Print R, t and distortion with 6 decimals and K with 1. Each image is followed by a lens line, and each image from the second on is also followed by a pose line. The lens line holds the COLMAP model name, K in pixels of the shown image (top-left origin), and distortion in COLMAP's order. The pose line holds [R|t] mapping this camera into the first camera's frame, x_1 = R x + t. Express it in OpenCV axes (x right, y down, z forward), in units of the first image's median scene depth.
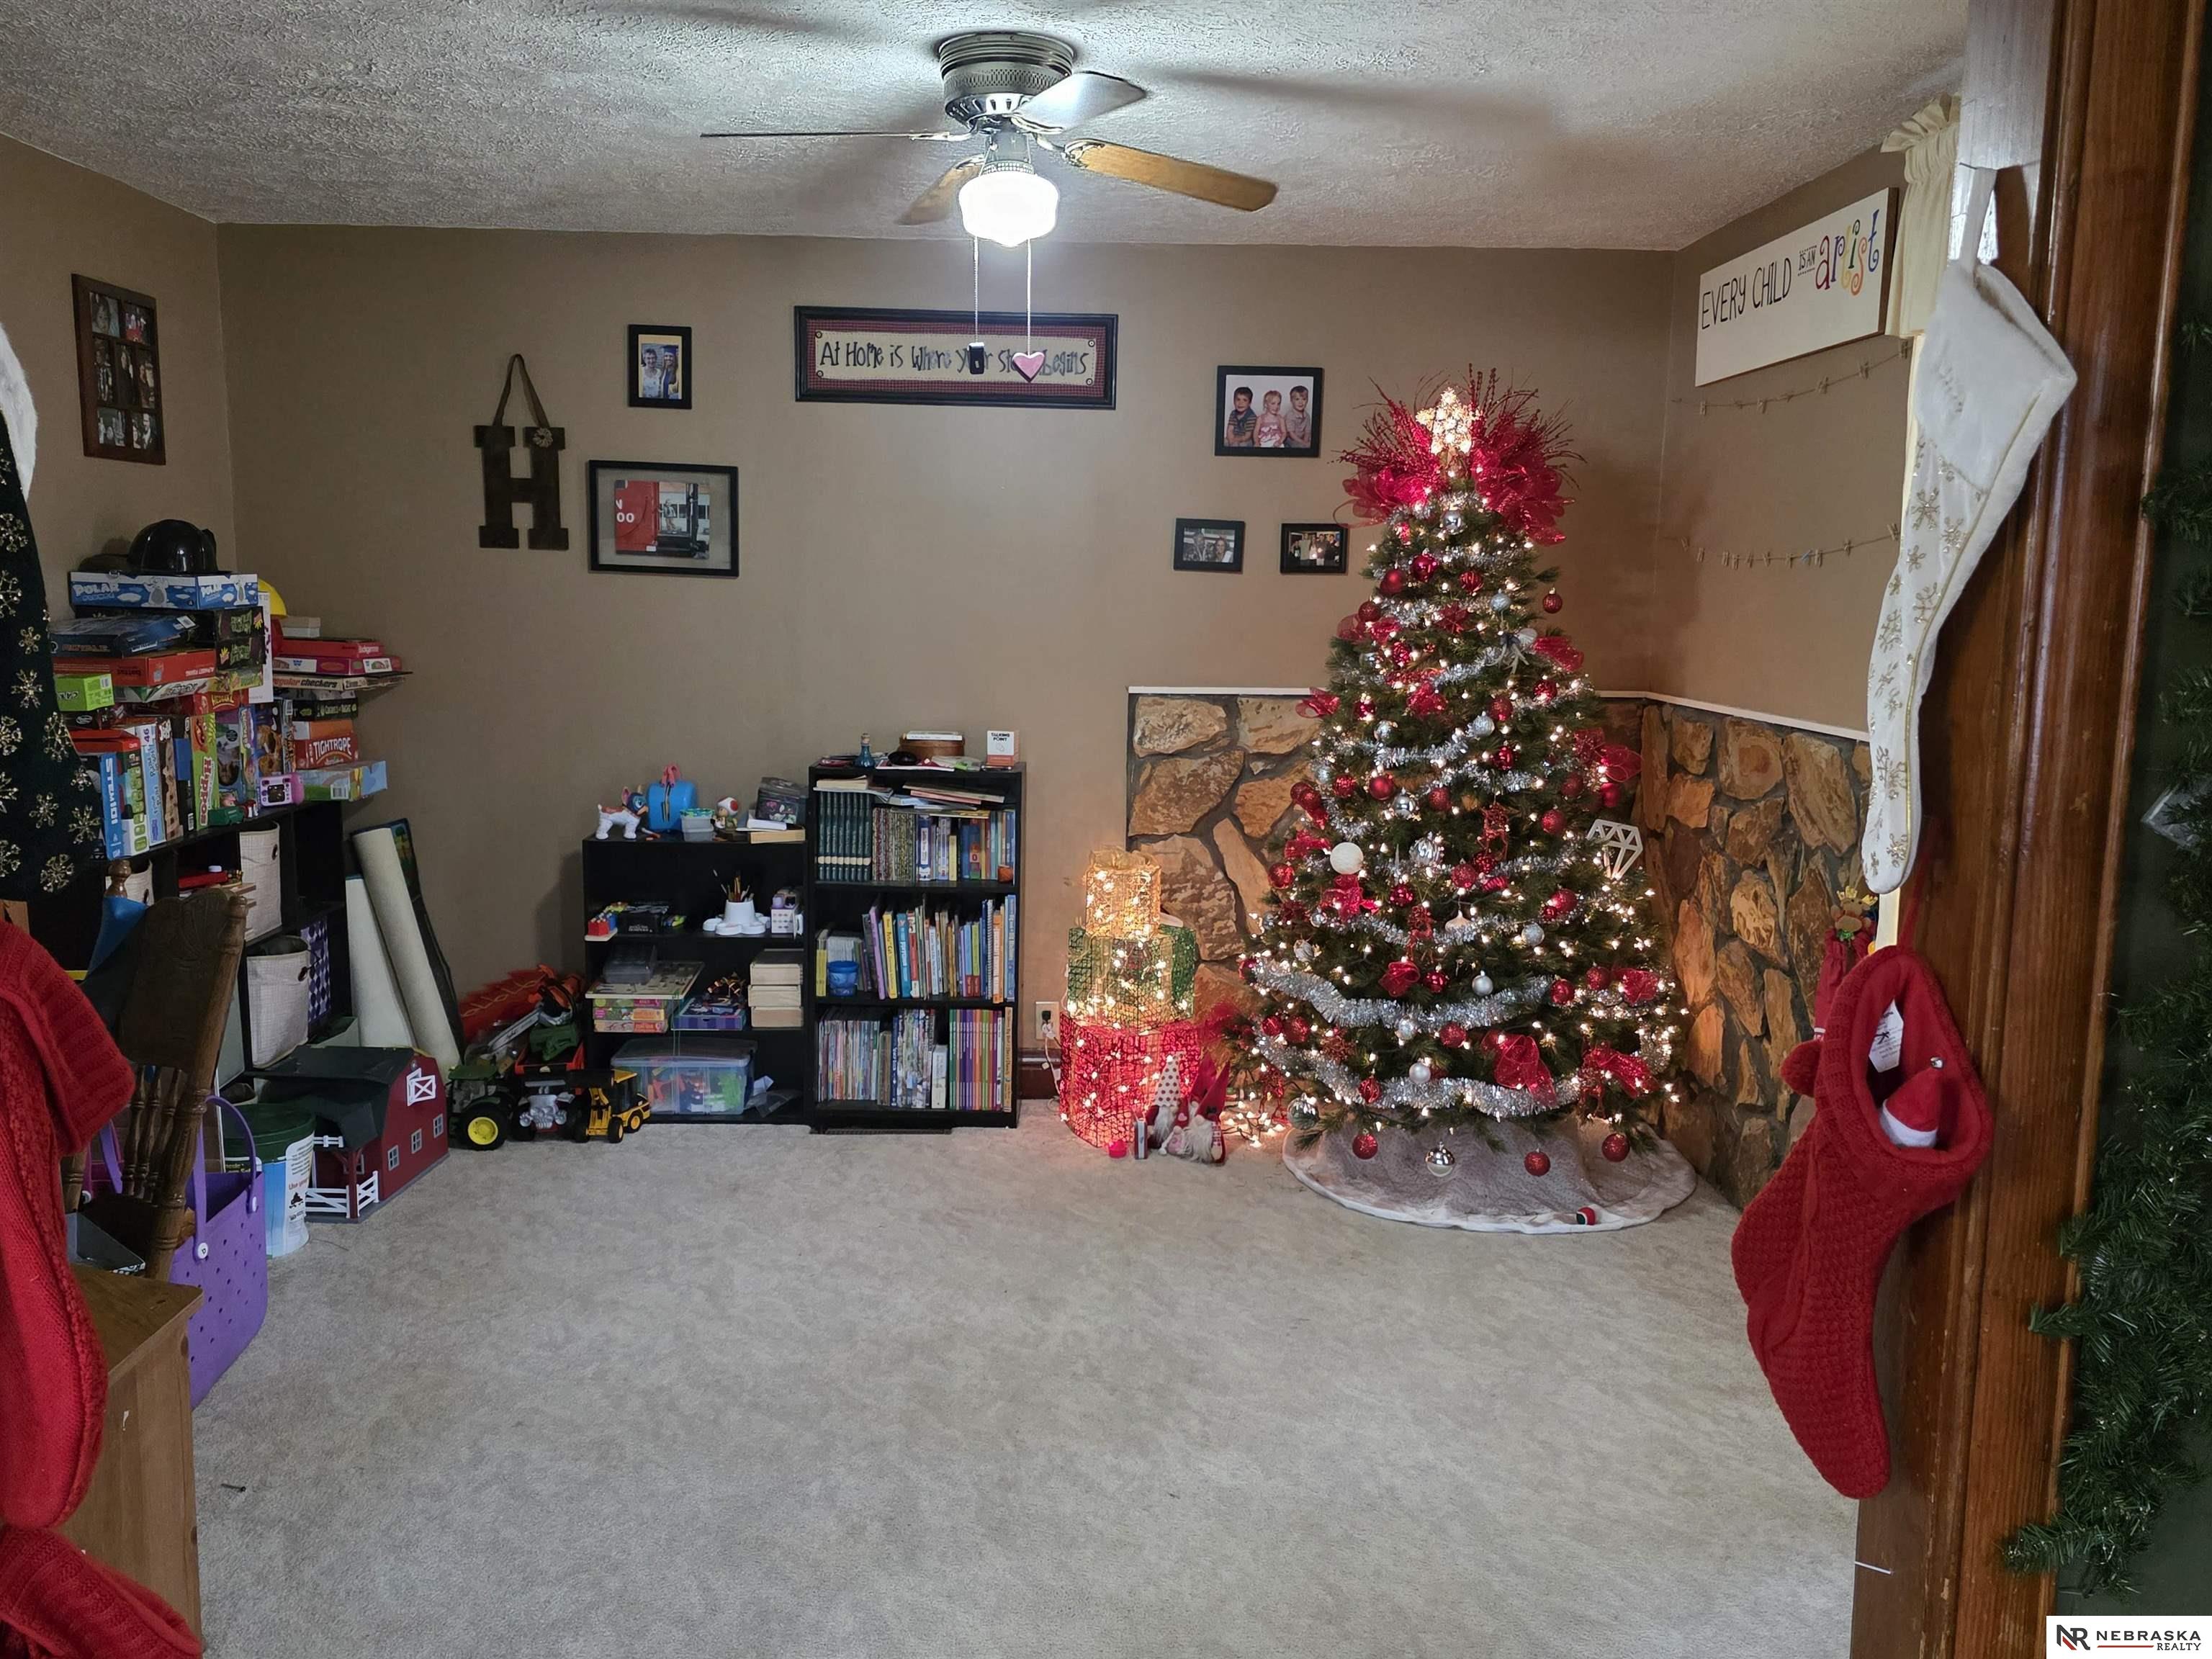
lens RADIAL K [[1739.4, 0, 1101.8], [0, 1739.4, 820.8], [0, 0, 1]] dist [0.065294, -0.016103]
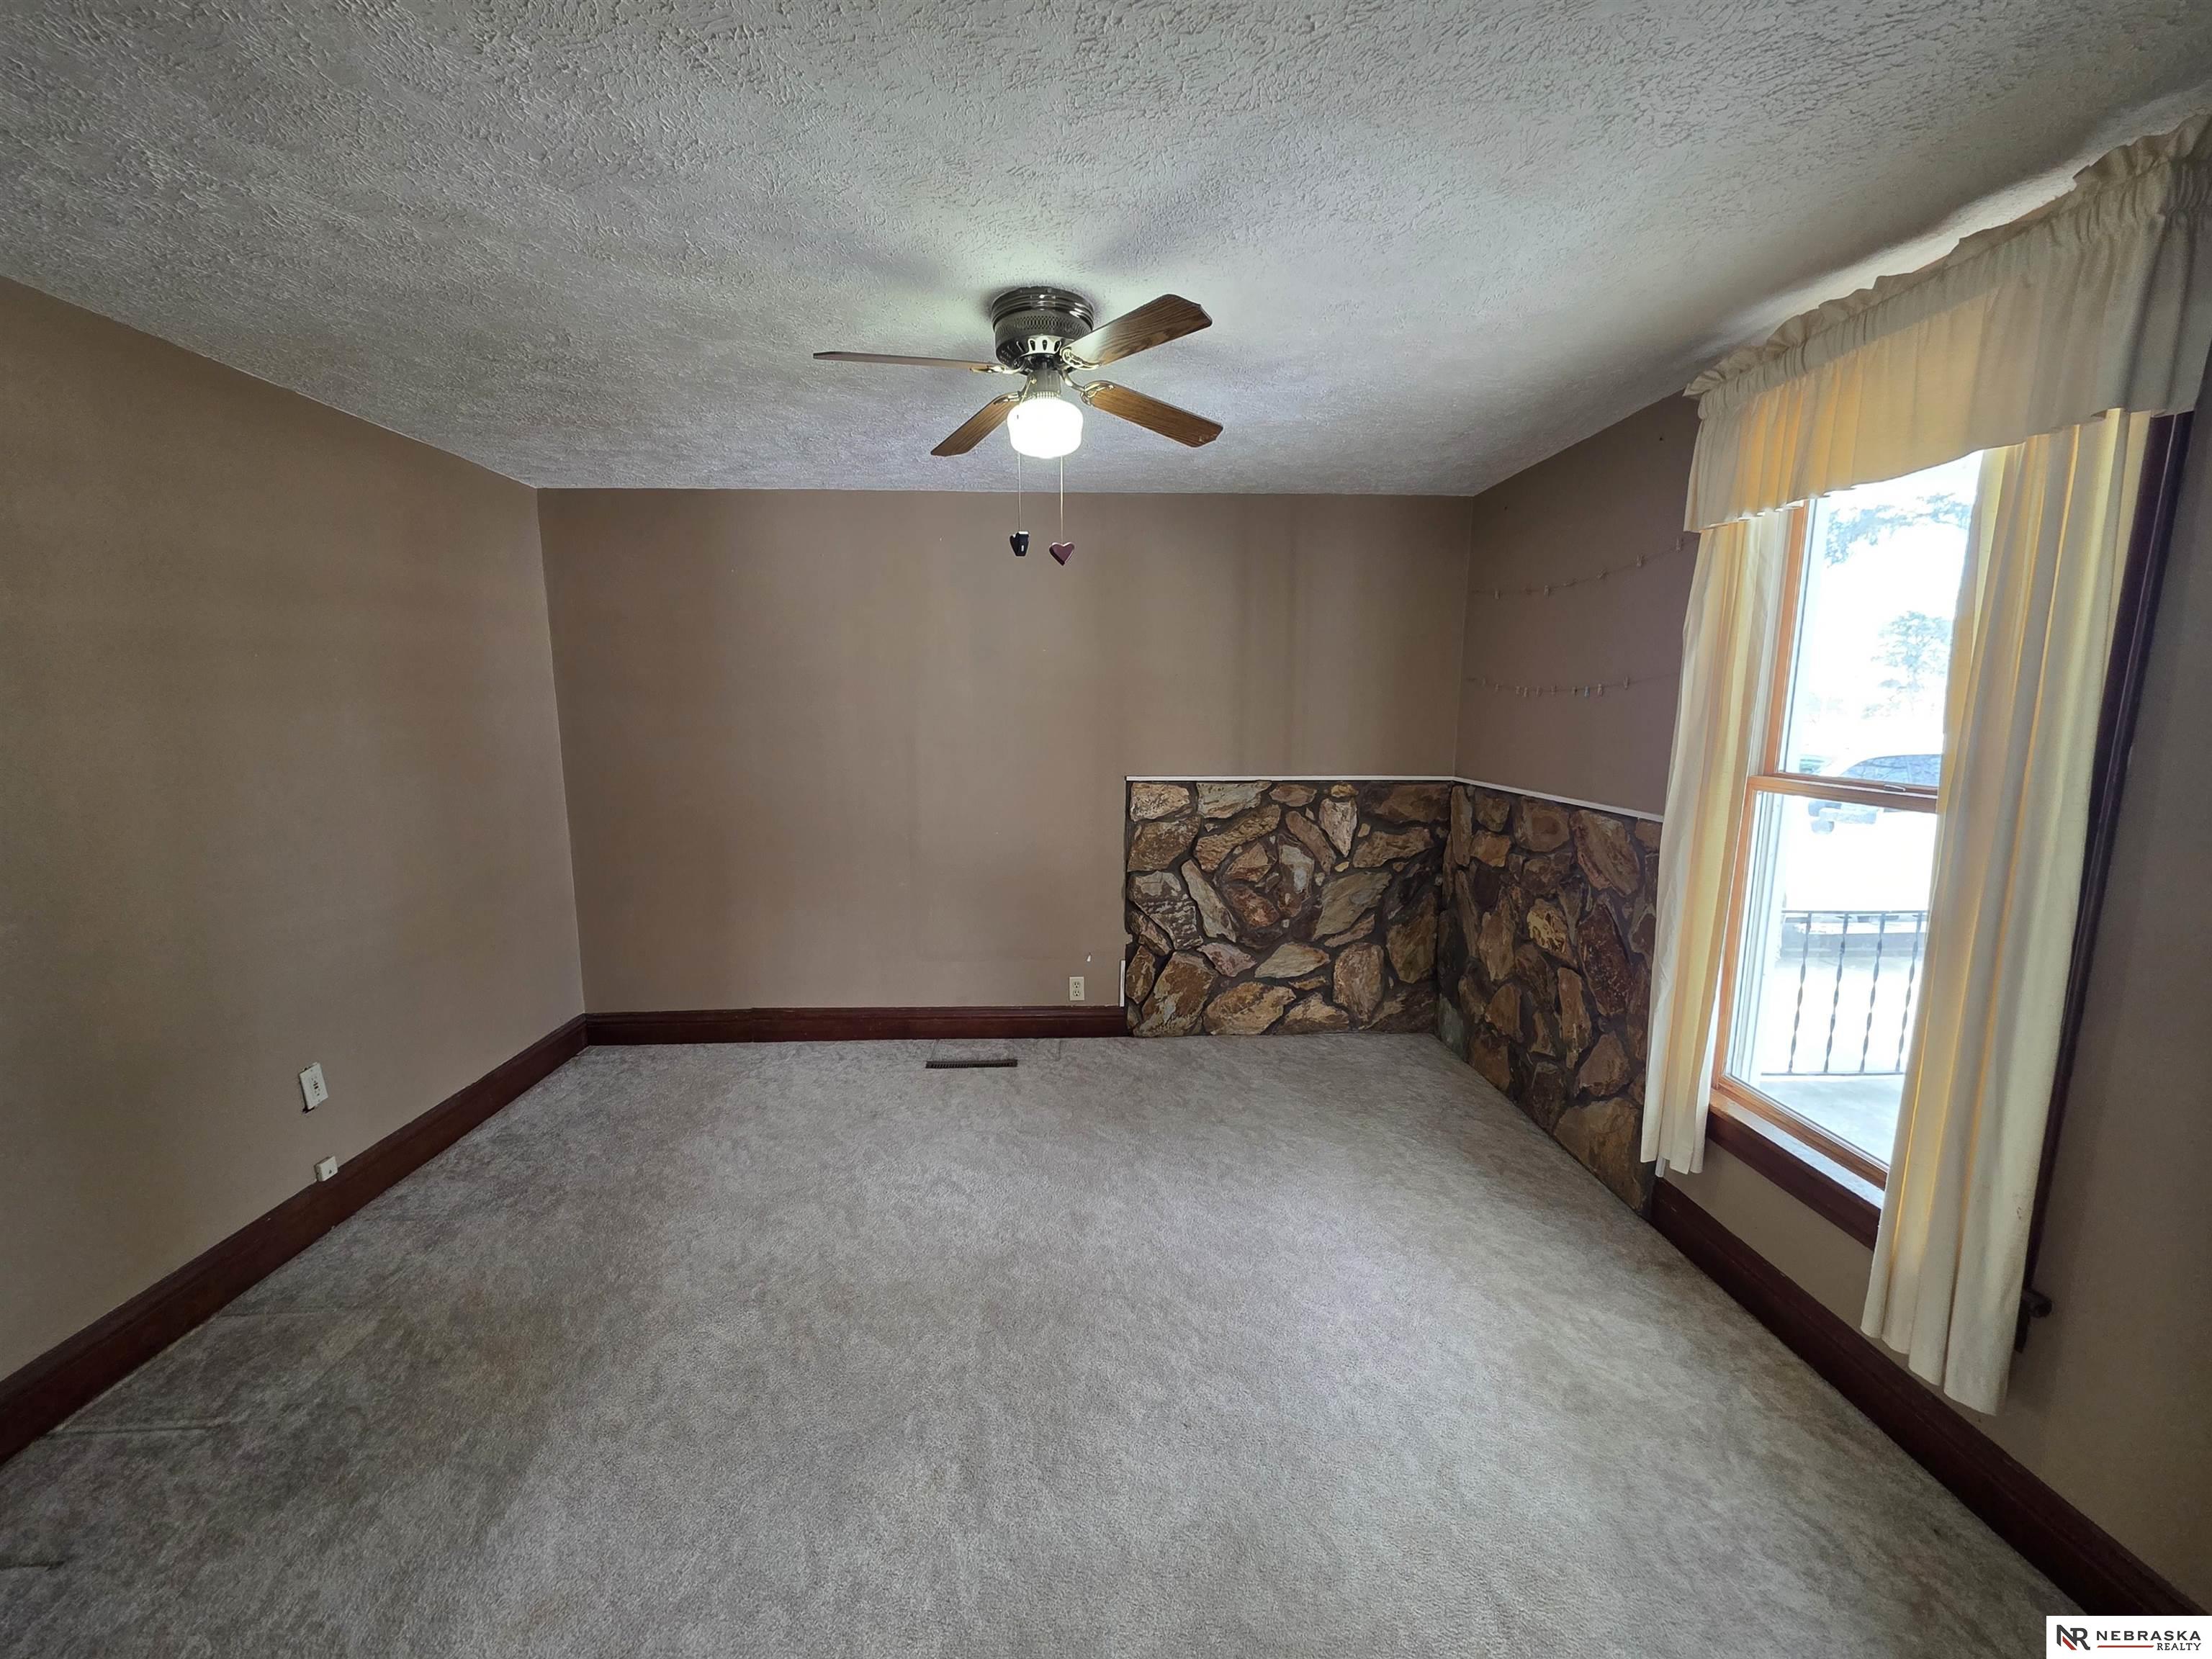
lens RADIAL K [[879.7, 0, 1102.7], [0, 879.7, 843.1], [0, 0, 1]] dist [-0.000053, 0.000173]
pose [[0.999921, -0.011653, 0.004799, -0.013949], [0.011555, 0.999735, 0.019886, -0.043043], [-0.005030, -0.019829, 0.999791, 0.268611]]
